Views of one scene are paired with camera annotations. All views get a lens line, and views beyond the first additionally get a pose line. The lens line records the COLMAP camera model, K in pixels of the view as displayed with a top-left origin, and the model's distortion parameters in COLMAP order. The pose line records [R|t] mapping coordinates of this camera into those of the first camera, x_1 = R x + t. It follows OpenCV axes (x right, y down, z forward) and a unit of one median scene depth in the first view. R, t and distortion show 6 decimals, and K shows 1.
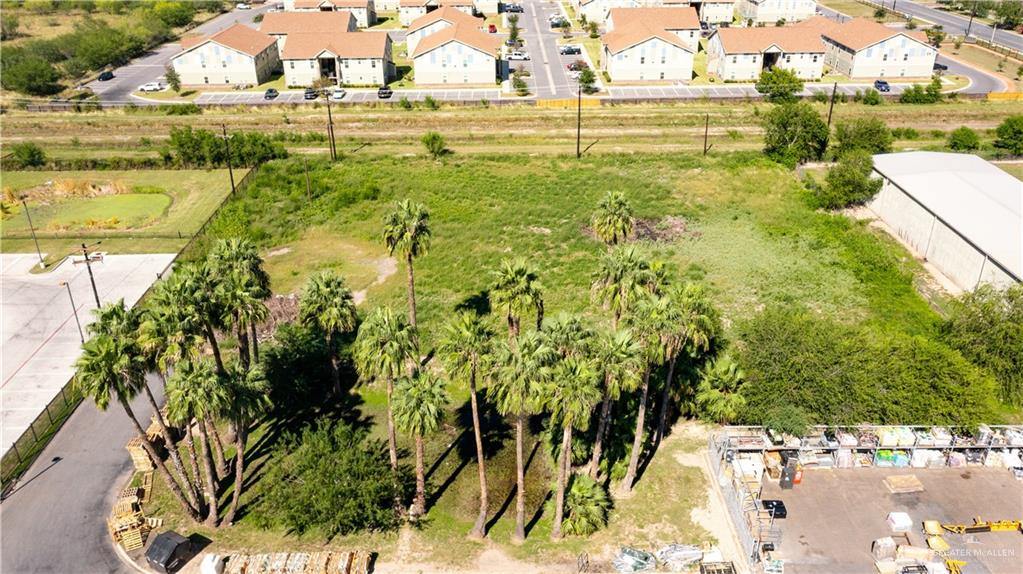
lens RADIAL K [[817.0, 0, 514.9], [0, 817.0, 284.5], [0, 0, 1]] dist [0.000208, 0.003742]
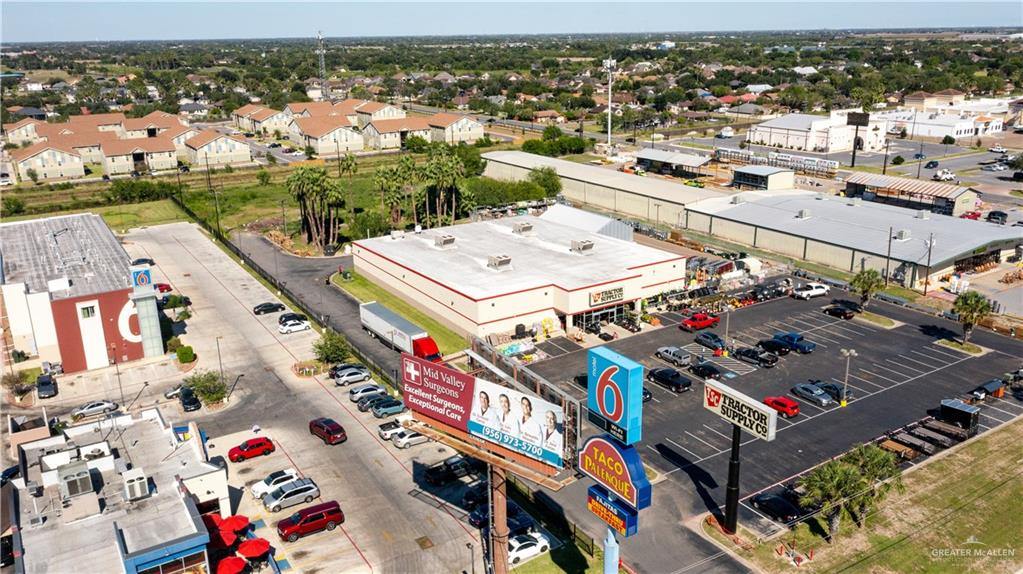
lens RADIAL K [[817.0, 0, 514.9], [0, 817.0, 284.5], [0, 0, 1]] dist [0.000208, 0.003742]
pose [[0.854440, -0.159098, 0.494590, -0.422645], [0.240390, 0.964994, -0.104877, 0.291478], [-0.460591, 0.208506, 0.862775, -0.597991]]
